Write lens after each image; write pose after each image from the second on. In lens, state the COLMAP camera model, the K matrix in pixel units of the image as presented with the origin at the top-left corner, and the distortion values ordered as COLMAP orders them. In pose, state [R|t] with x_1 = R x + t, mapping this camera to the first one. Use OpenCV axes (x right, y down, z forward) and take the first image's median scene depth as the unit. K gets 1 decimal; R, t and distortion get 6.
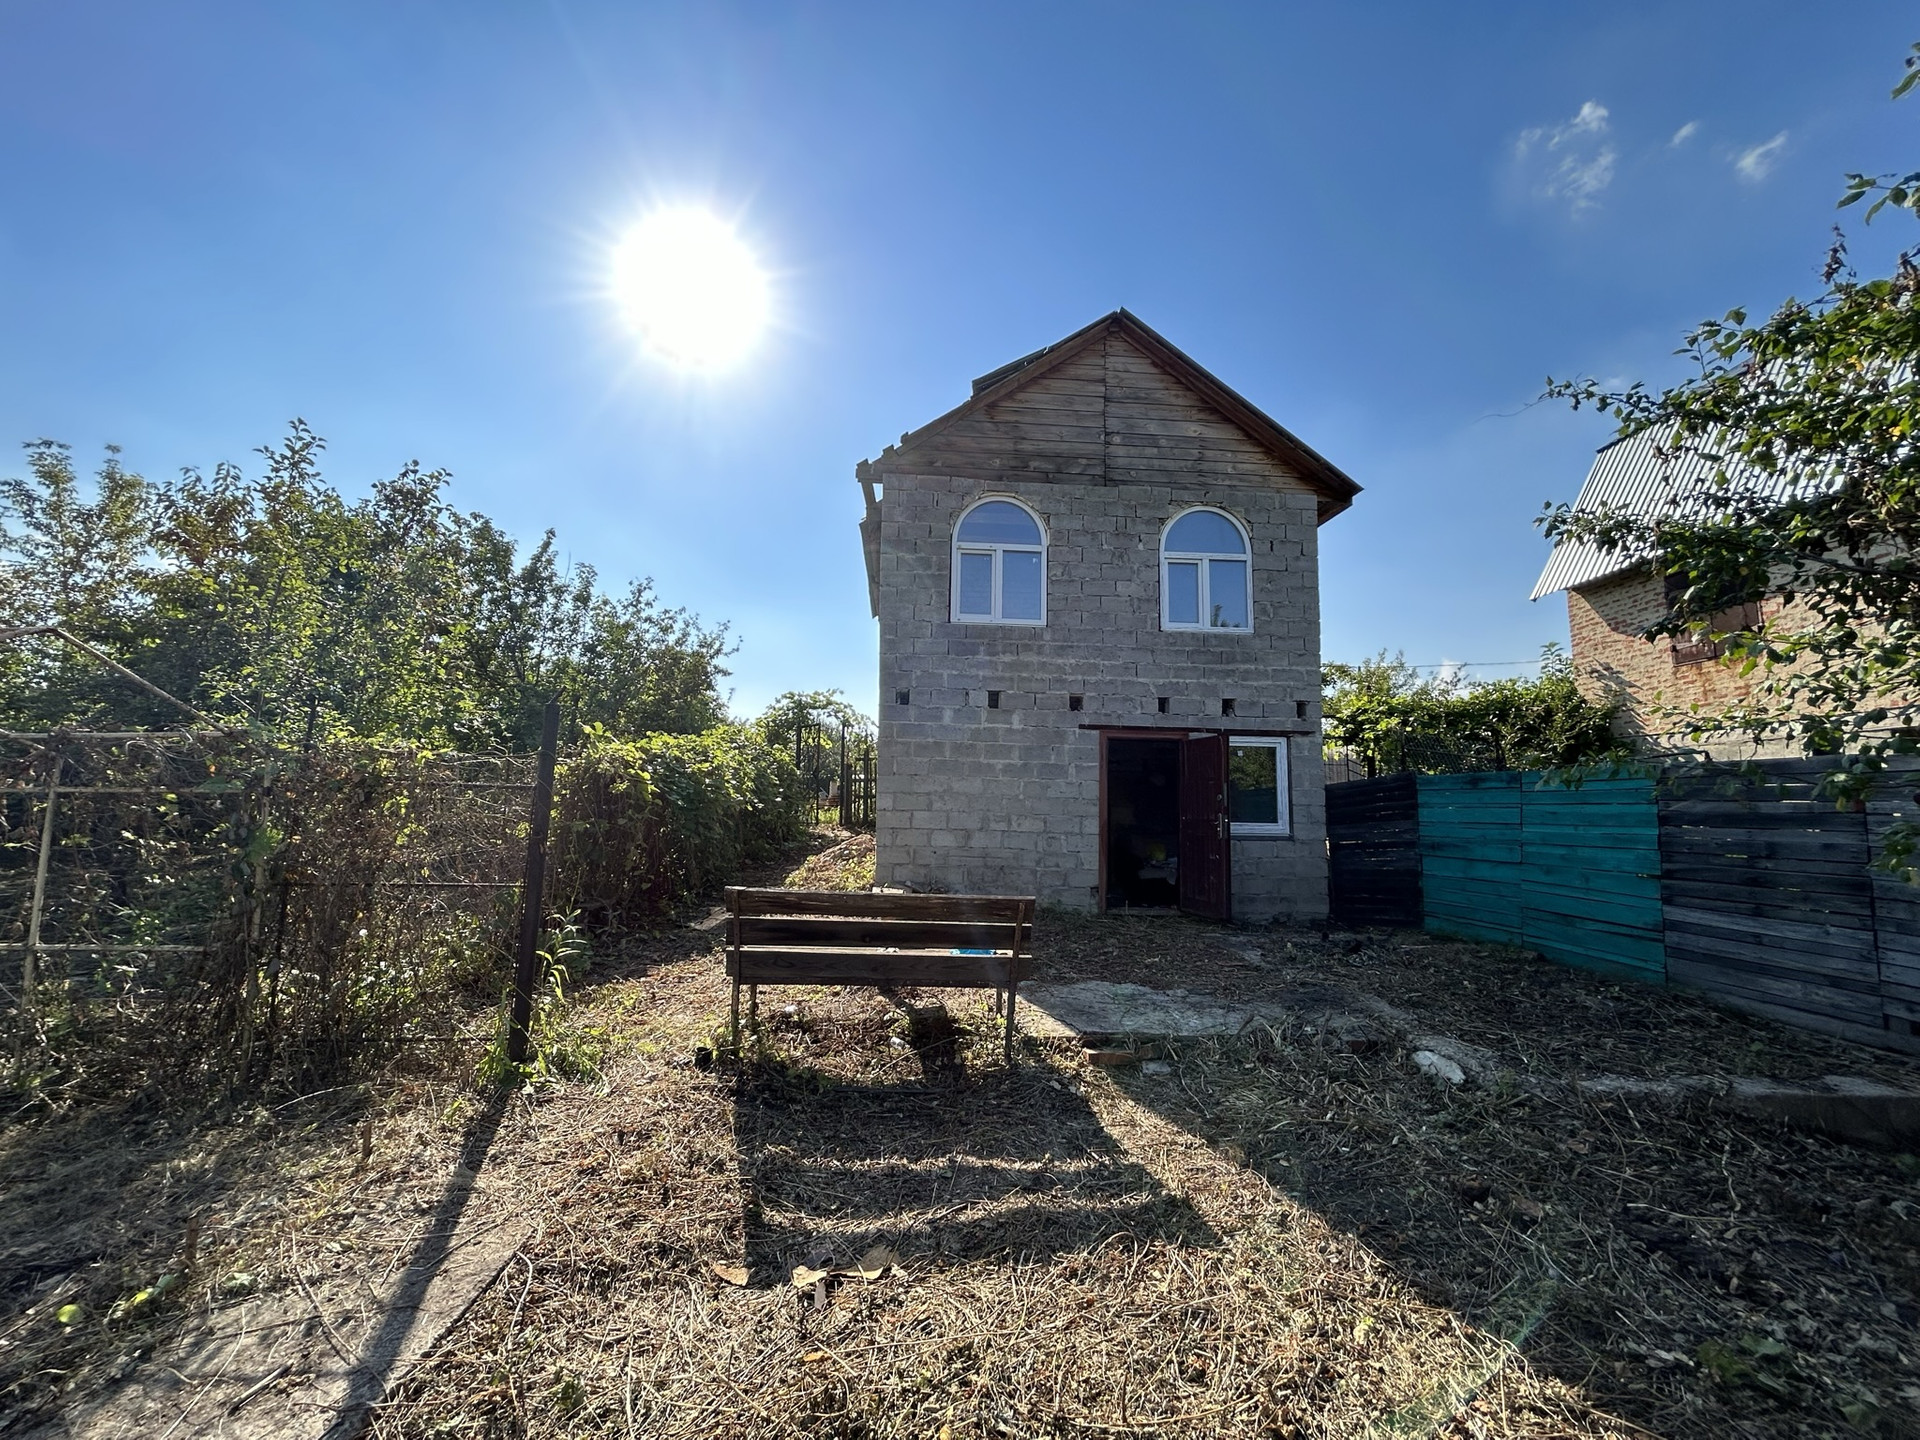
lens RADIAL K [[770.4, 0, 956.5], [0, 770.4, 718.5], [0, 0, 1]] dist [-0.003206, 0.000245]
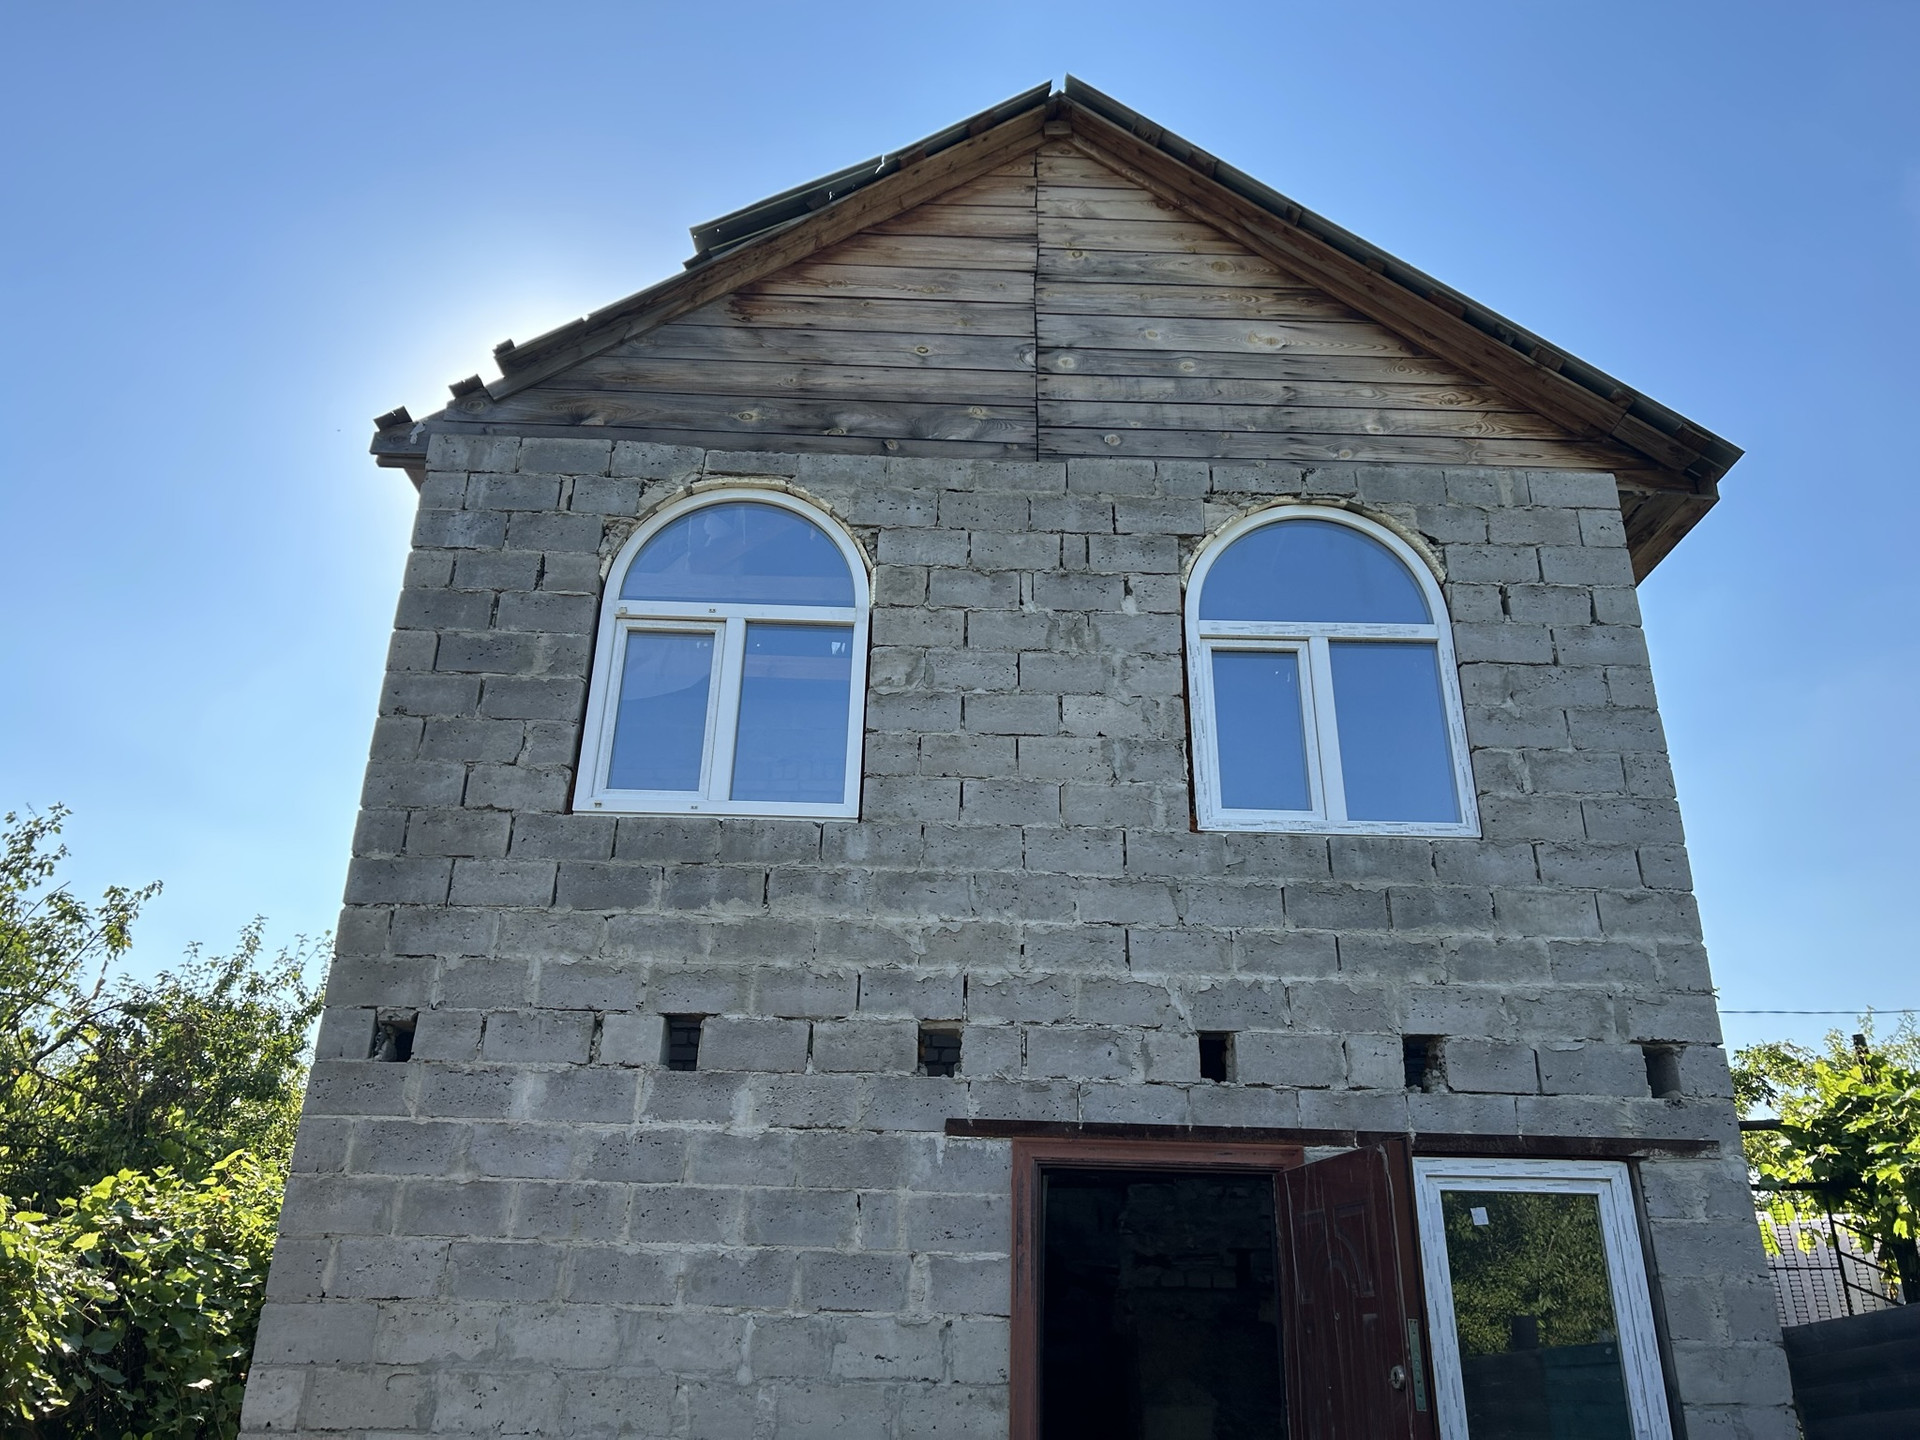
lens RADIAL K [[1436.1, 0, 968.7], [0, 1436.1, 711.1], [0, 0, 1]] dist [0.074056, -0.094847]
pose [[0.999440, -0.016577, -0.029055, 0.181589], [0.006523, 0.948475, -0.316786, 0.035186], [0.032809, 0.316419, 0.948052, 0.375240]]
